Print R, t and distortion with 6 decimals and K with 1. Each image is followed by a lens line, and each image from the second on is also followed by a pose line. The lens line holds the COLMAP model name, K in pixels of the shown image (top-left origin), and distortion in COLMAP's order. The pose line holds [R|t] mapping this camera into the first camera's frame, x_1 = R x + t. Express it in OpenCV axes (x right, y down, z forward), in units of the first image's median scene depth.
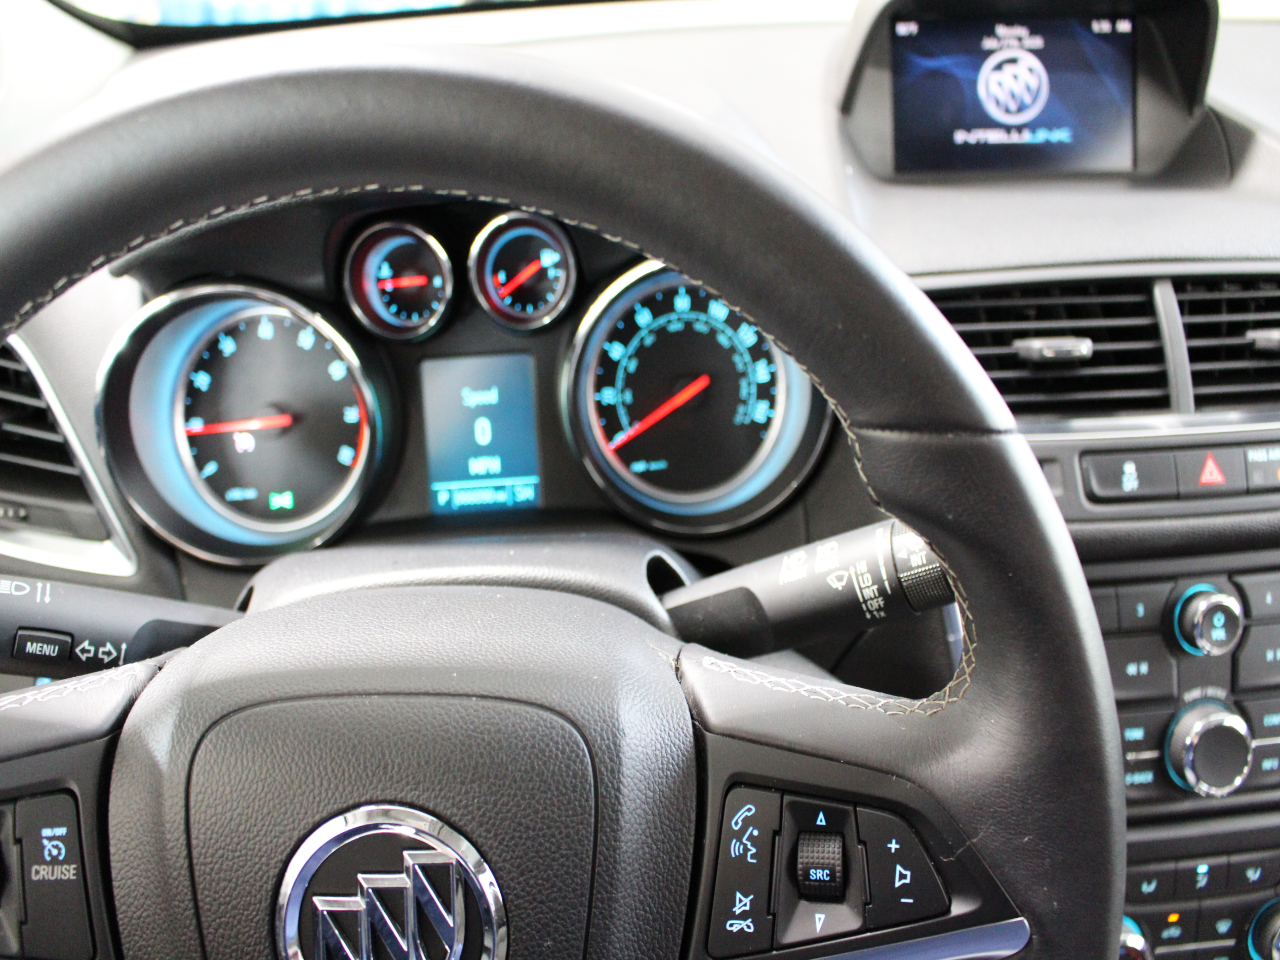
lens RADIAL K [[1087.5, 0, 658.9], [0, 1087.5, 428.1], [0, 0, 1]] dist [-0.145910, 0.086871]
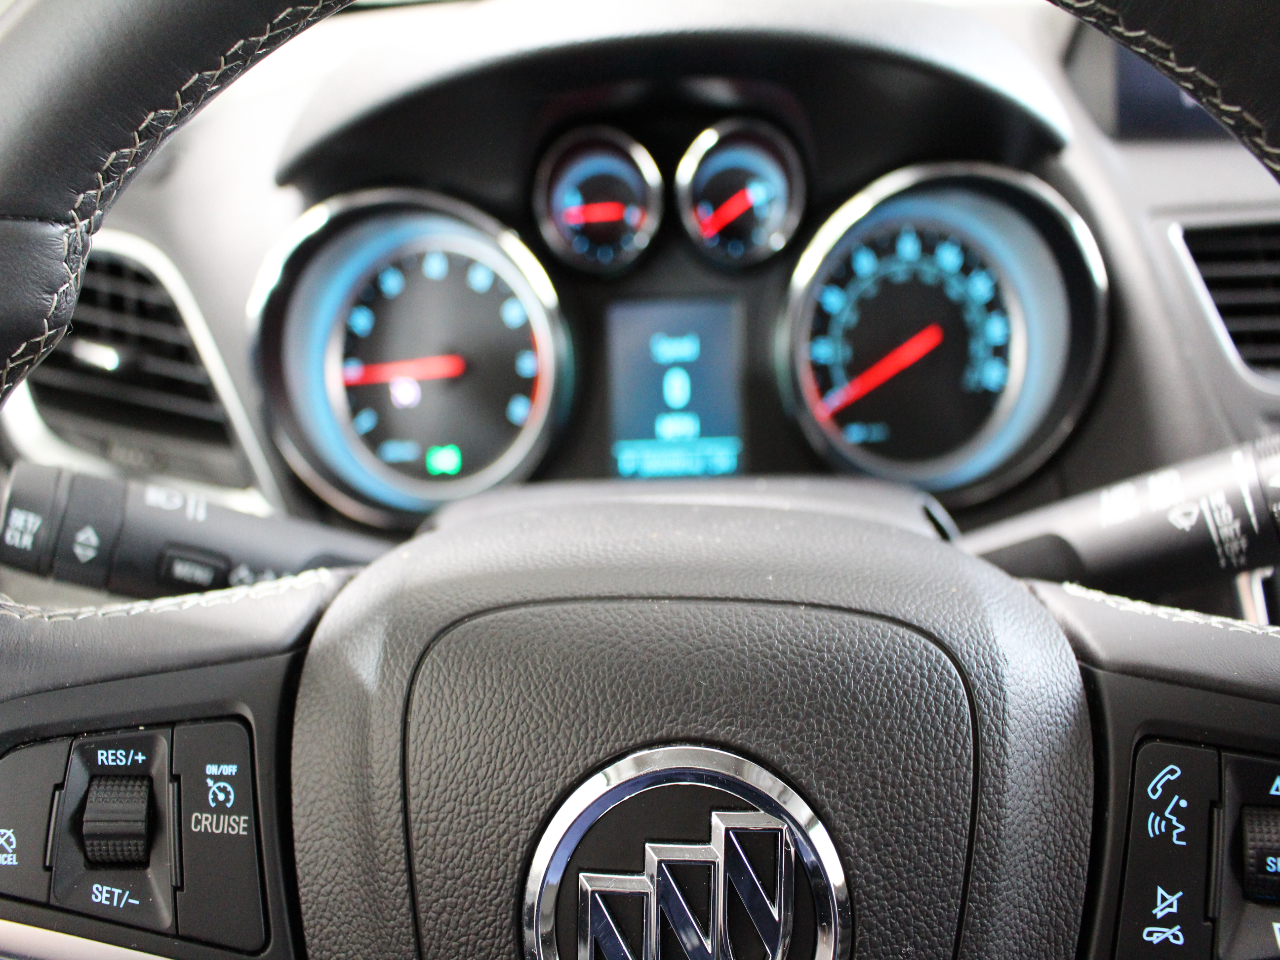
lens RADIAL K [[1087.5, 0, 653.8], [0, 1087.5, 436.0], [0, 0, 1]] dist [-0.145910, 0.086871]
pose [[0.996883, 0.027504, -0.073942, -0.224295], [-0.032028, 0.997641, -0.060724, 0.185483], [0.072097, 0.062903, 0.995412, 0.253210]]
